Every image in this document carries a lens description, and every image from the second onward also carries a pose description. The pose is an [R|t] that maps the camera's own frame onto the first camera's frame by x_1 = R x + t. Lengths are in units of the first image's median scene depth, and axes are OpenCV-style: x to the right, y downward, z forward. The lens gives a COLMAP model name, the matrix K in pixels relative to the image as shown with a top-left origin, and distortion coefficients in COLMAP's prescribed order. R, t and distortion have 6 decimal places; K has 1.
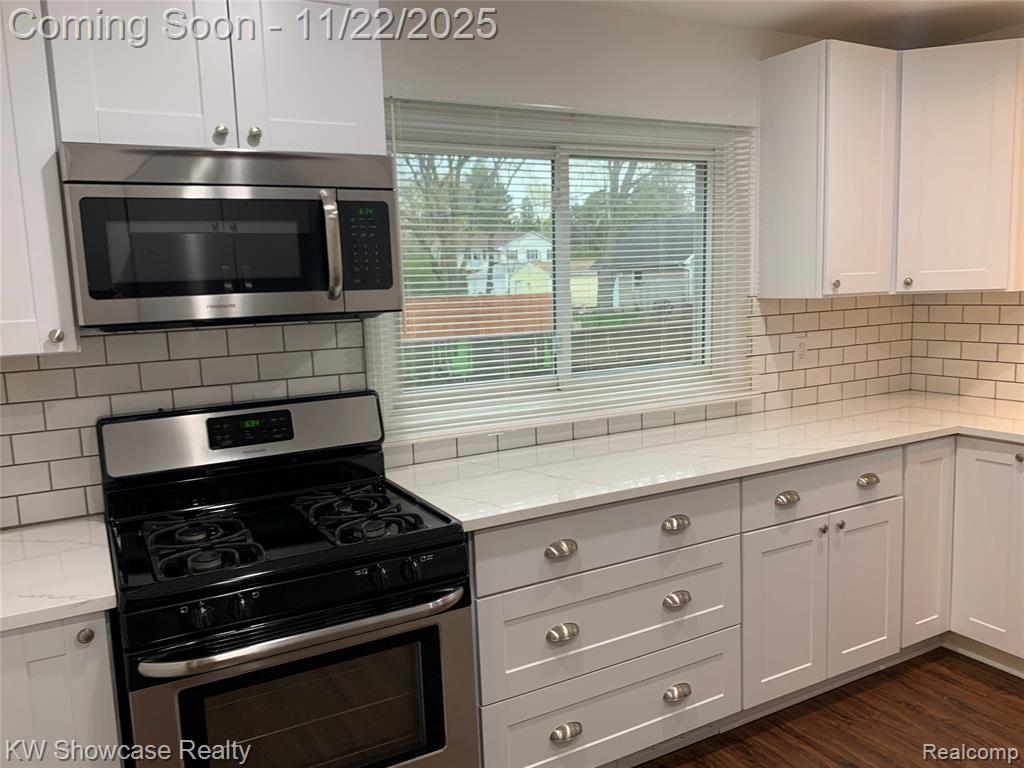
lens RADIAL K [[802.6, 0, 506.6], [0, 802.6, 381.2], [0, 0, 1]] dist [0.018487, -0.013231]
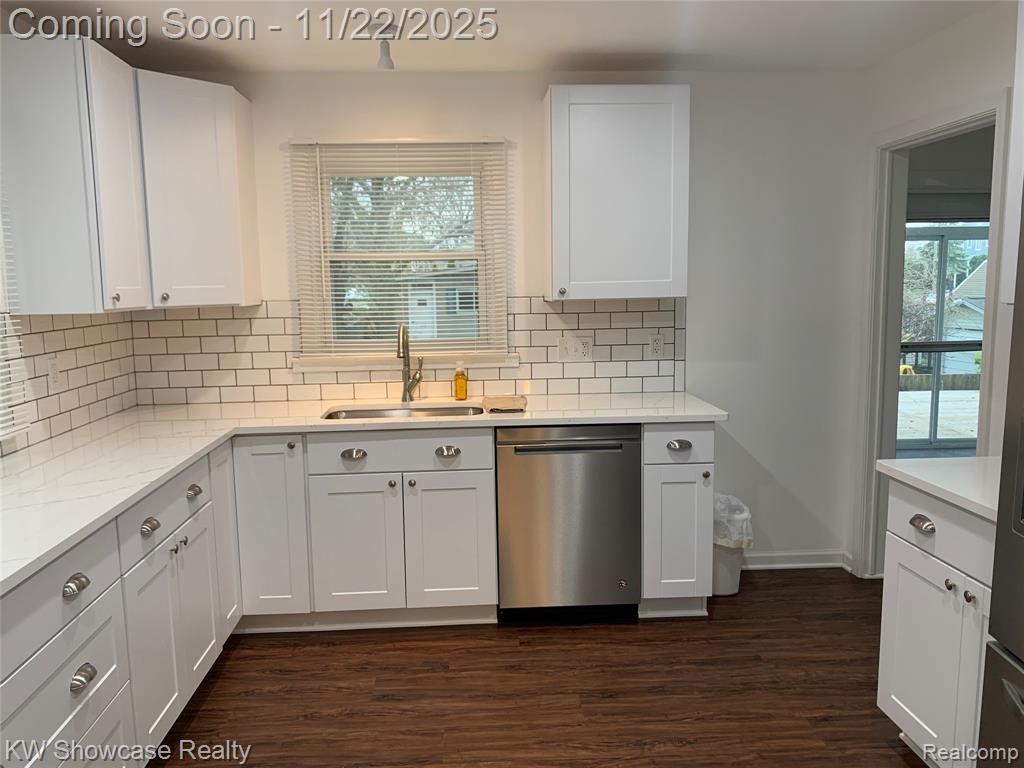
lens RADIAL K [[802.6, 0, 506.6], [0, 802.6, 381.2], [0, 0, 1]] dist [0.018487, -0.013231]
pose [[0.420636, -0.086875, 0.903061, -0.247853], [0.114729, 0.992507, 0.042040, -0.010076], [-0.899946, 0.085924, 0.427451, 0.179310]]
